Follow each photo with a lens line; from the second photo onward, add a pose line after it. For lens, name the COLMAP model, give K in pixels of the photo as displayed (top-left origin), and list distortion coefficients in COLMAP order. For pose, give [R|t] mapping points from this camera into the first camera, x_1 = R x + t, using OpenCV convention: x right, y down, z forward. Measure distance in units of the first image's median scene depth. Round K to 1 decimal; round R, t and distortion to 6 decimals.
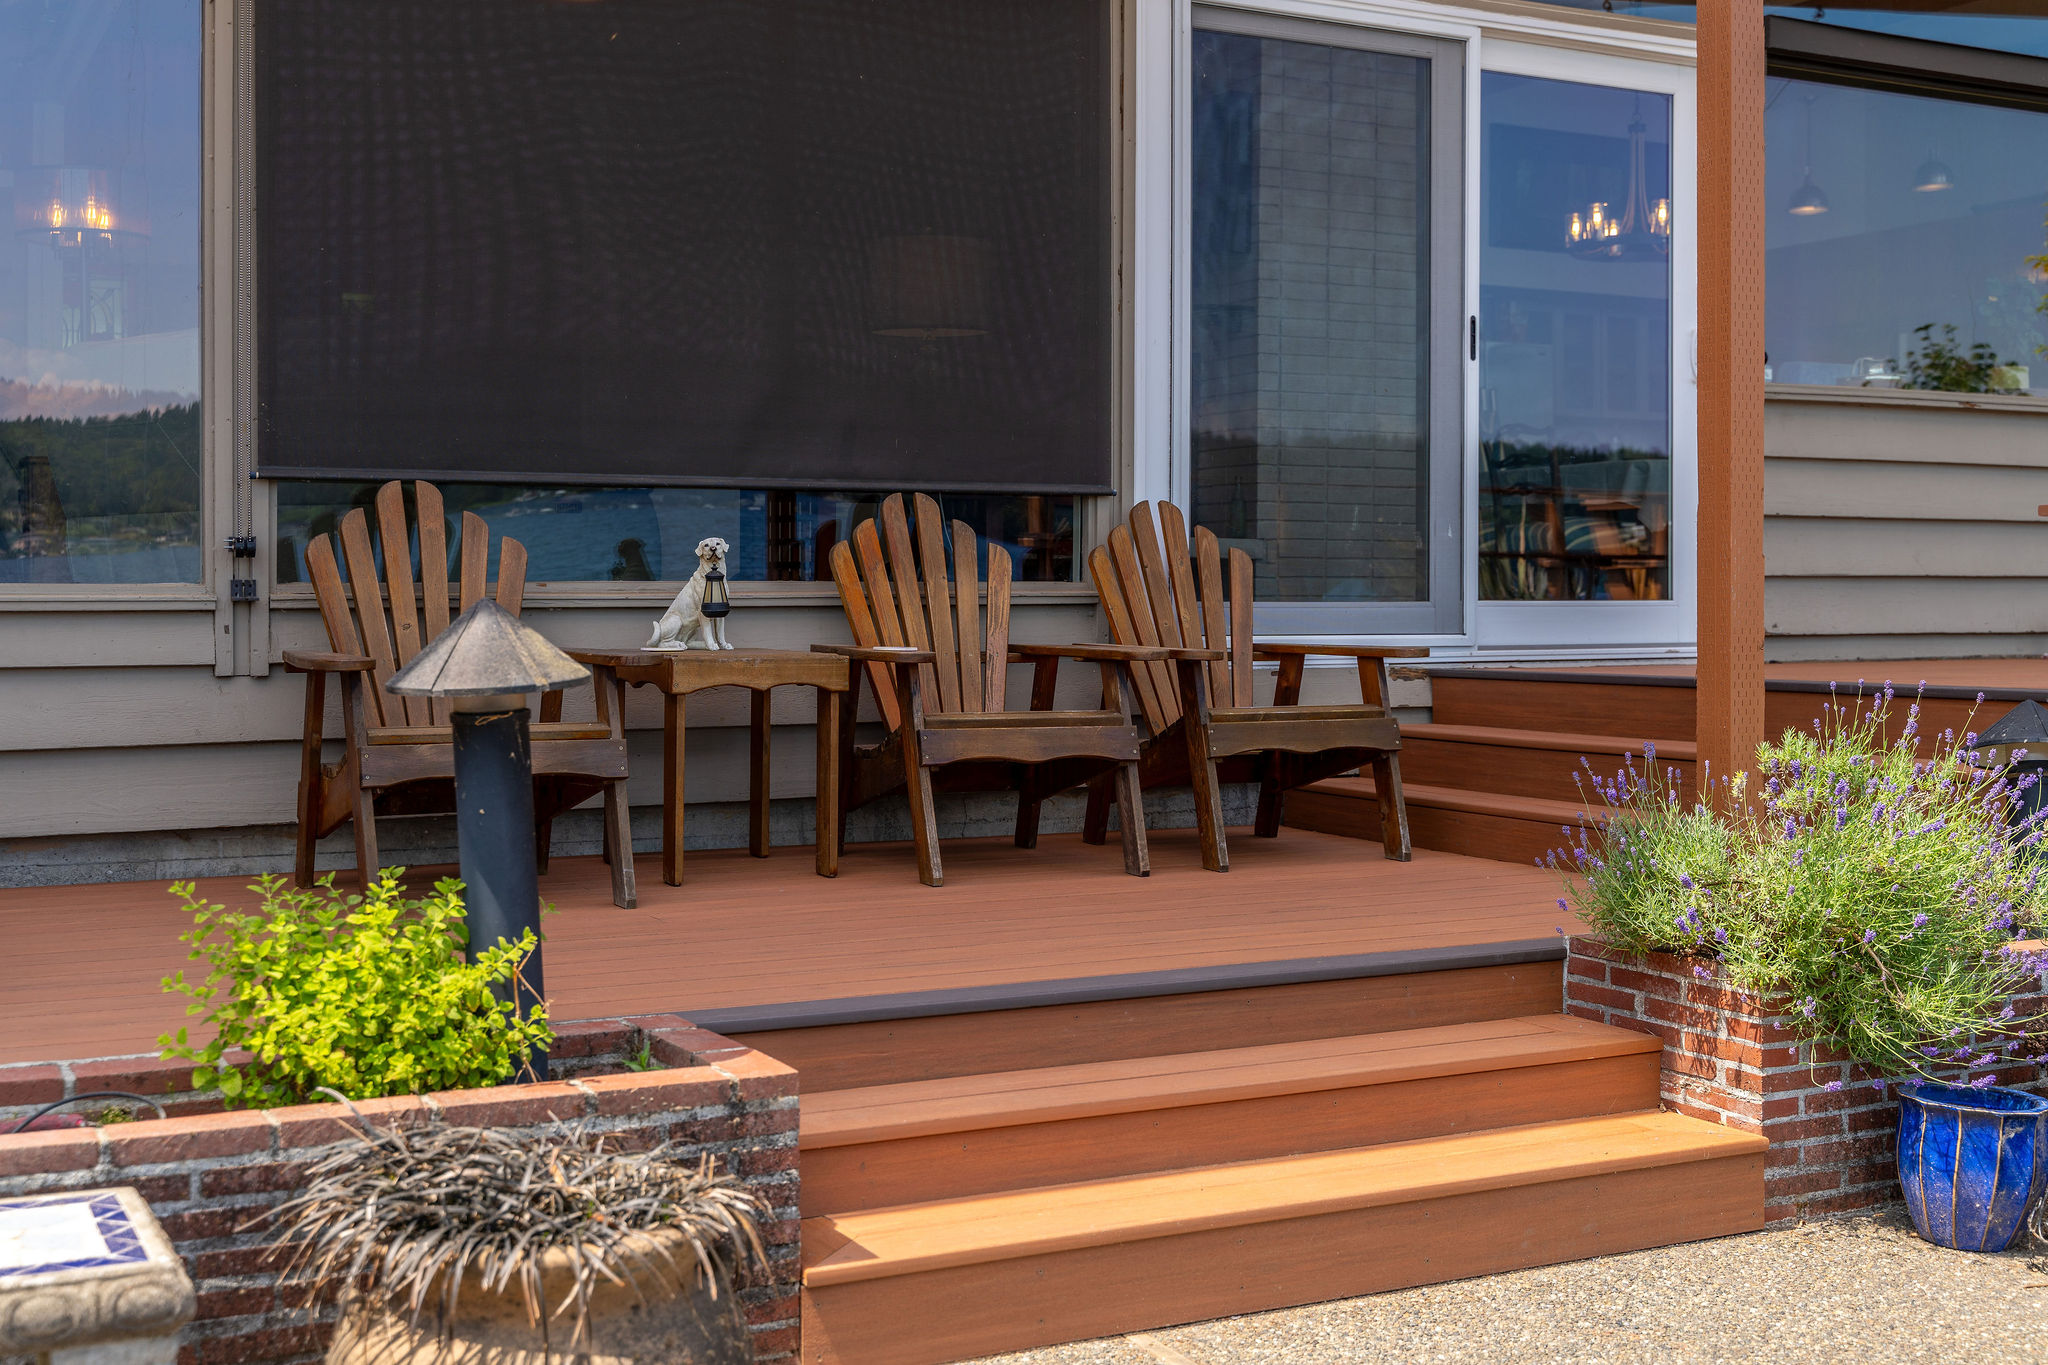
lens RADIAL K [[2356.6, 0, 972.0], [0, 2356.6, 610.0], [0, 0, 1]] dist [0.010891, 0.000000]
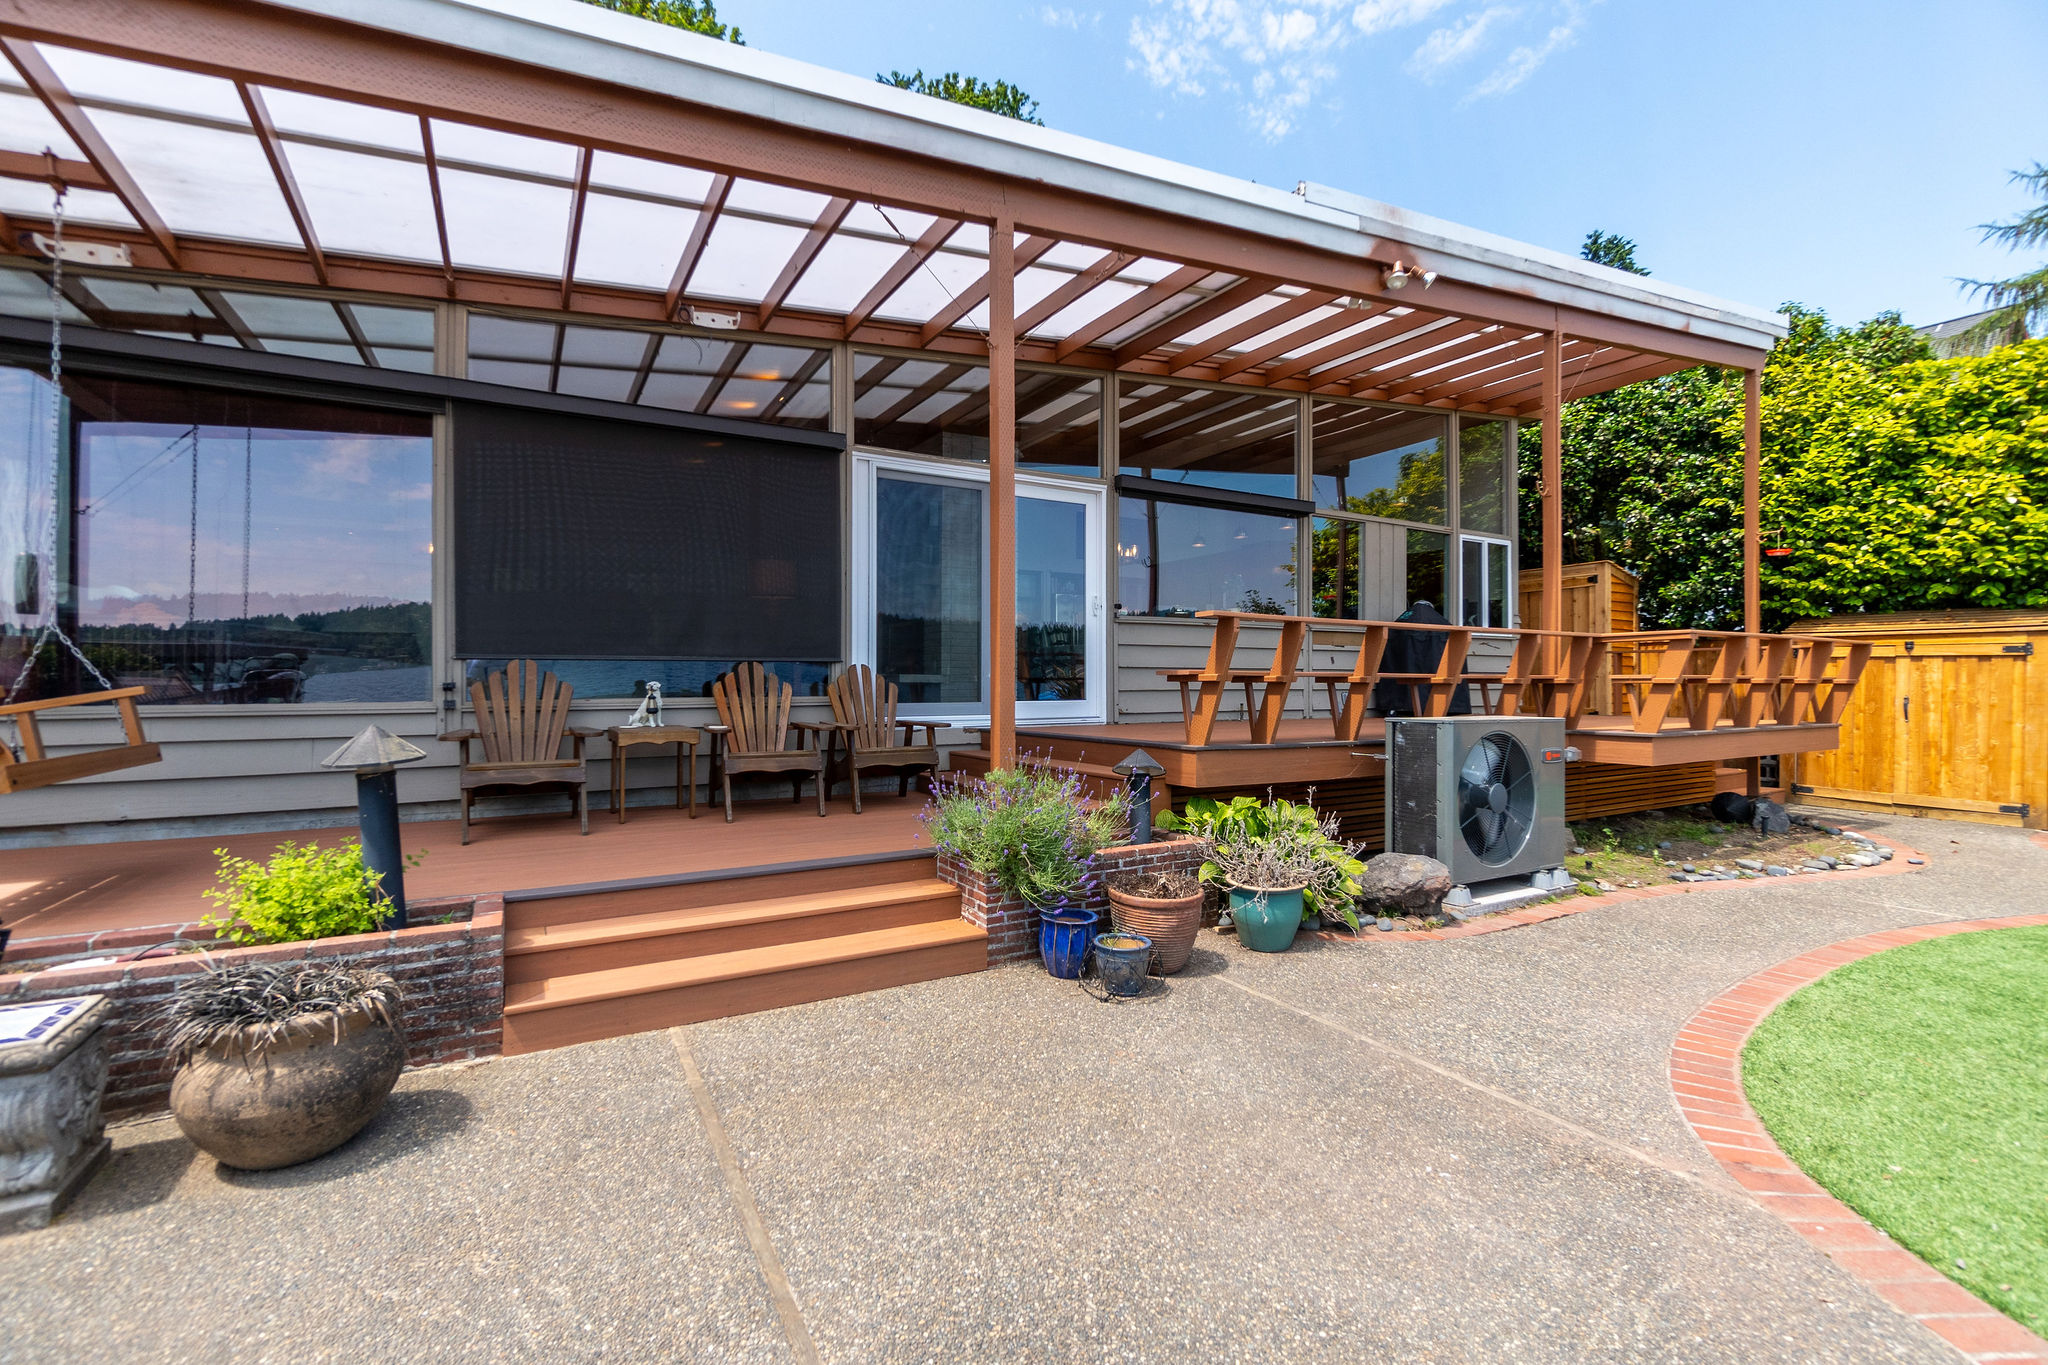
lens RADIAL K [[888.8, 0, 1013.4], [0, 888.8, 679.0], [0, 0, 1]] dist [-0.006257, 0.001034]
pose [[0.998763, -0.001671, 0.049695, 0.275974], [0.002216, 0.999938, -0.010905, -0.027663], [-0.049673, 0.011002, 0.998705, 0.058467]]
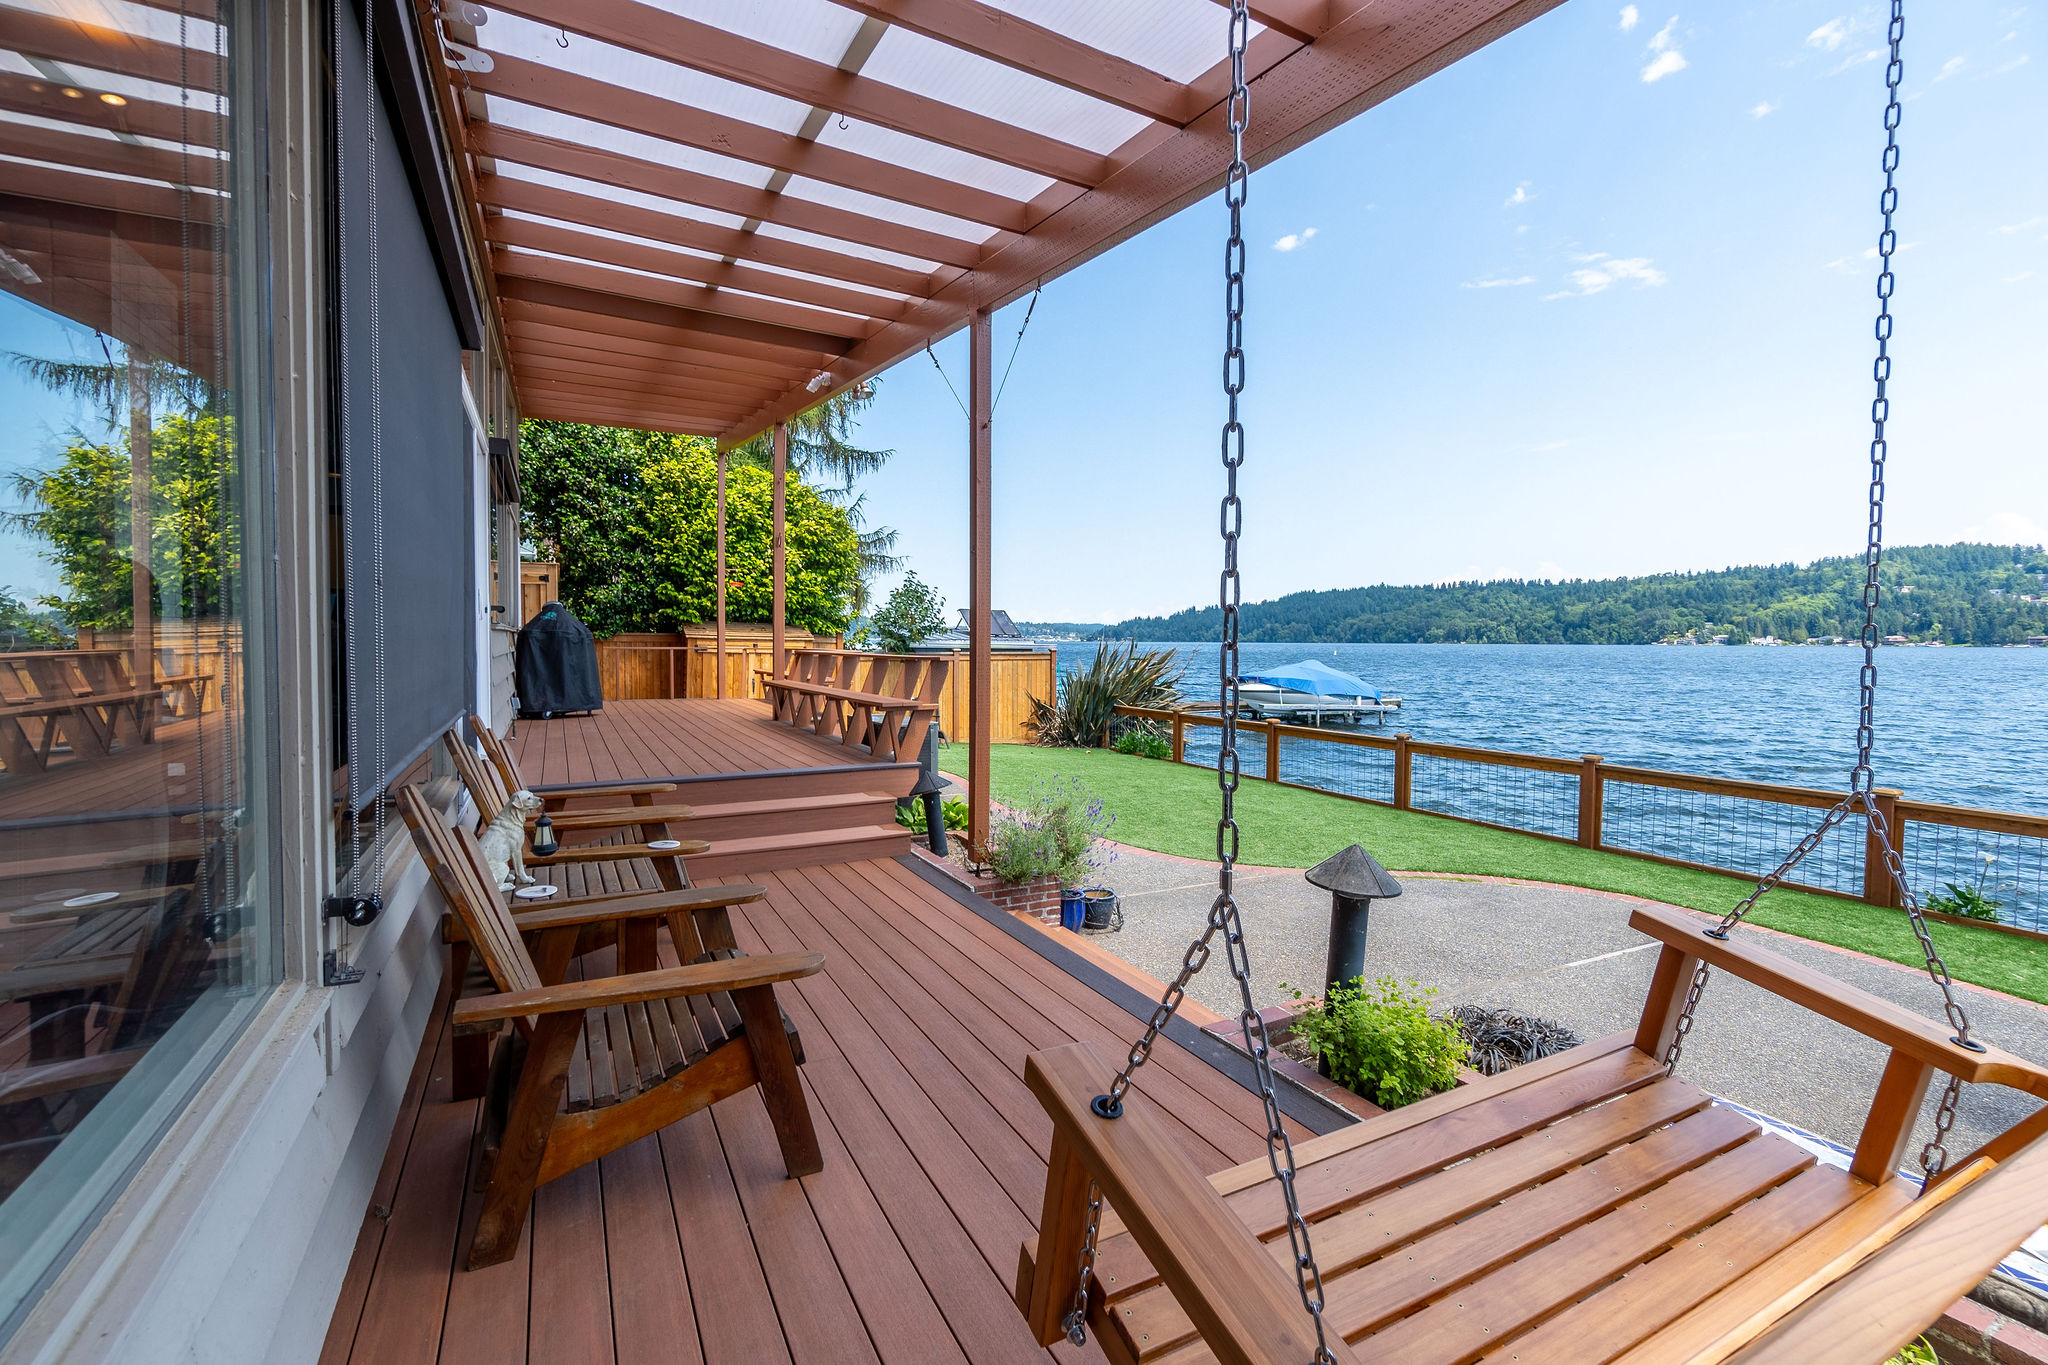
lens RADIAL K [[888.8, 0, 1032.5], [0, 888.8, 671.6], [0, 0, 1]] dist [-0.006257, 0.001034]
pose [[-0.031467, -0.036227, 0.998848, -0.718821], [-0.000971, 0.999344, 0.036215, -0.133113], [-0.999504, 0.000170, -0.031482, 0.947489]]
